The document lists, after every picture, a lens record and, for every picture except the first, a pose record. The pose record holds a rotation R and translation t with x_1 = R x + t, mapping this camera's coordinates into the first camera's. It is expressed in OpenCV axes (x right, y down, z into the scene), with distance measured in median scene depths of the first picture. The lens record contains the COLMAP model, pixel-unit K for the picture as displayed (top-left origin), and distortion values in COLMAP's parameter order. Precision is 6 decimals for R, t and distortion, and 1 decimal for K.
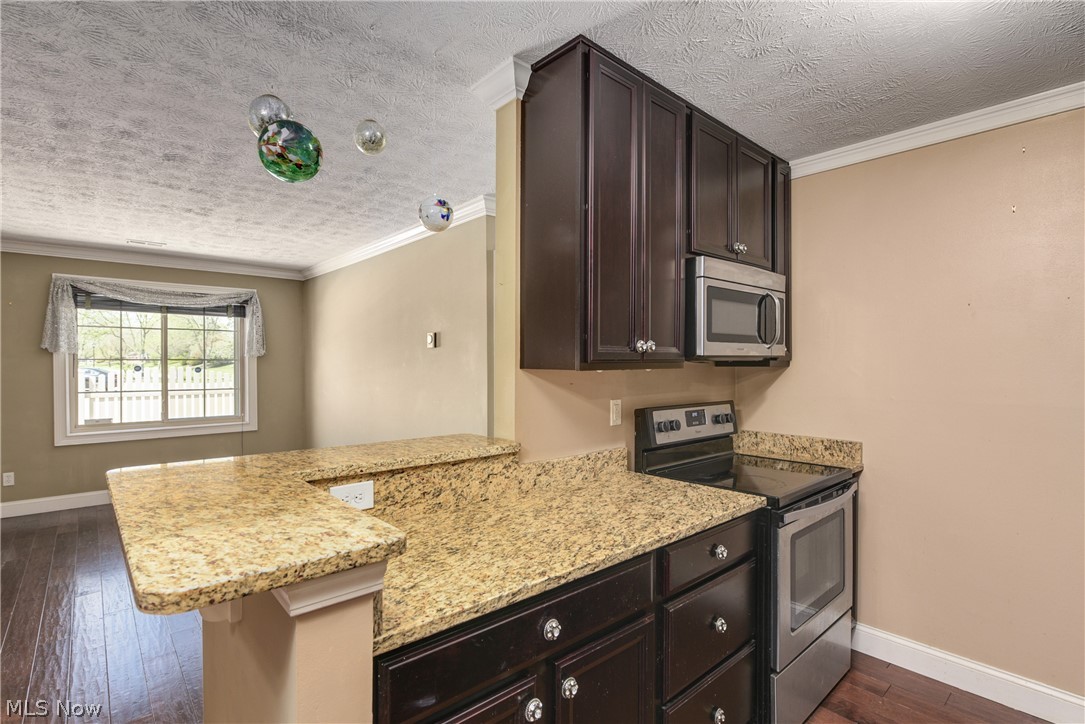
lens RADIAL K [[517.0, 0, 542.5], [0, 517.0, 362.0], [0, 0, 1]] dist [-0.000552, -0.000206]
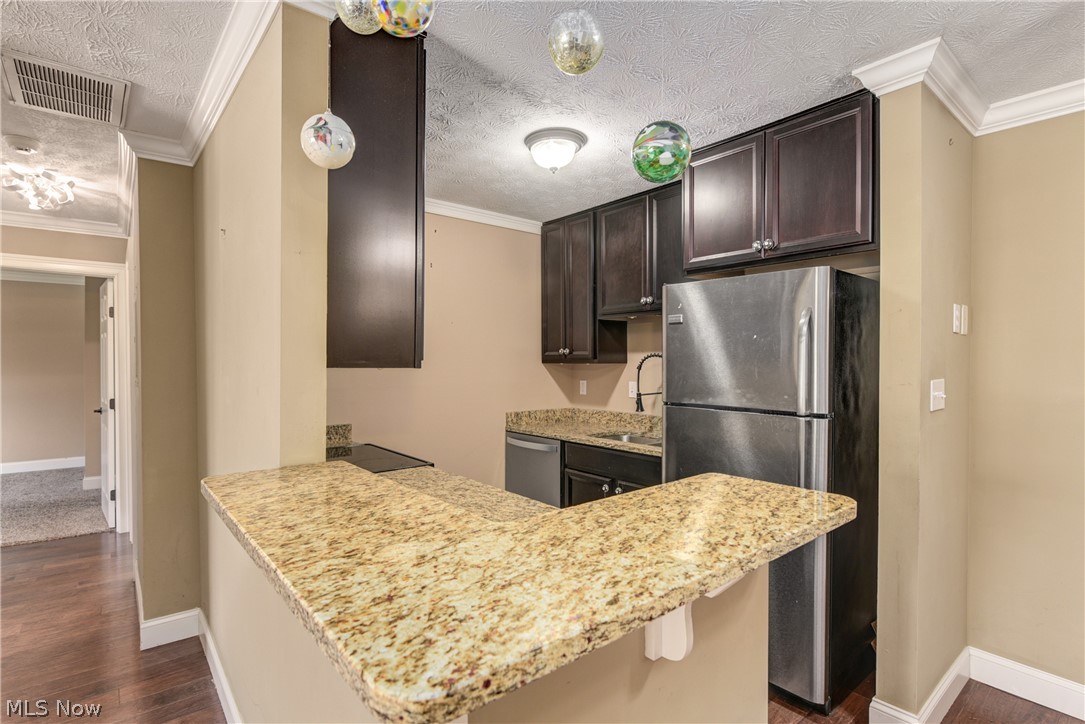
lens RADIAL K [[529.2, 0, 542.8], [0, 529.2, 366.4], [0, 0, 1]] dist [0.000966, -0.000278]
pose [[0.031543, -0.013917, 0.999406, -0.320803], [-0.000980, 0.999902, 0.013955, -0.000121], [-0.999502, -0.001420, 0.031526, 0.252365]]
